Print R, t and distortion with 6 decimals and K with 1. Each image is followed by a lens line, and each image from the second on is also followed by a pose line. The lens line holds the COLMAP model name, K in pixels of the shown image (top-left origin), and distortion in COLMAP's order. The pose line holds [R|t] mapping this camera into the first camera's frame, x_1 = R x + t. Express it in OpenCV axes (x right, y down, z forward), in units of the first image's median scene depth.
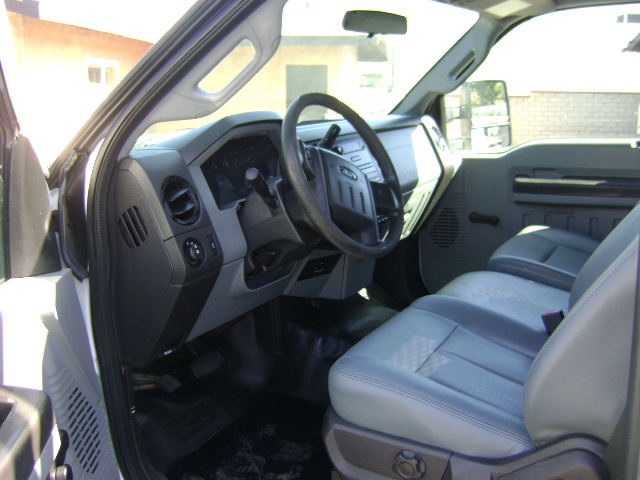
lens RADIAL K [[661.1, 0, 320.0], [0, 661.1, 240.0], [0, 0, 1]] dist [-0.131640, 0.045336]
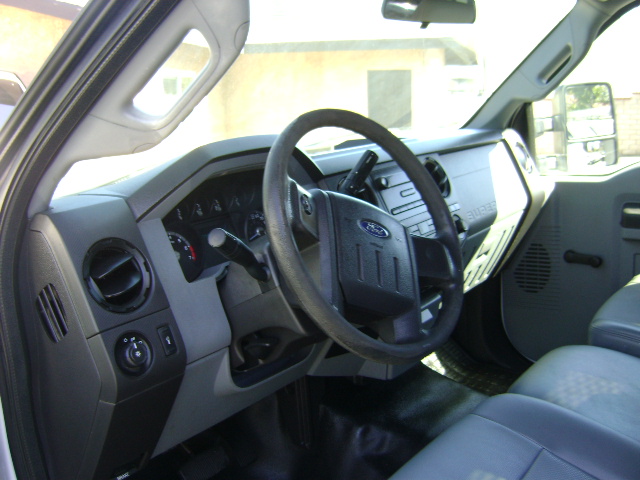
lens RADIAL K [[661.1, 0, 320.0], [0, 661.1, 240.0], [0, 0, 1]] dist [-0.131640, 0.045336]
pose [[0.990425, 0.003856, -0.138001, 0.068414], [-0.005168, 0.999945, -0.009152, -0.072202], [0.137959, 0.009778, 0.990390, 0.287404]]
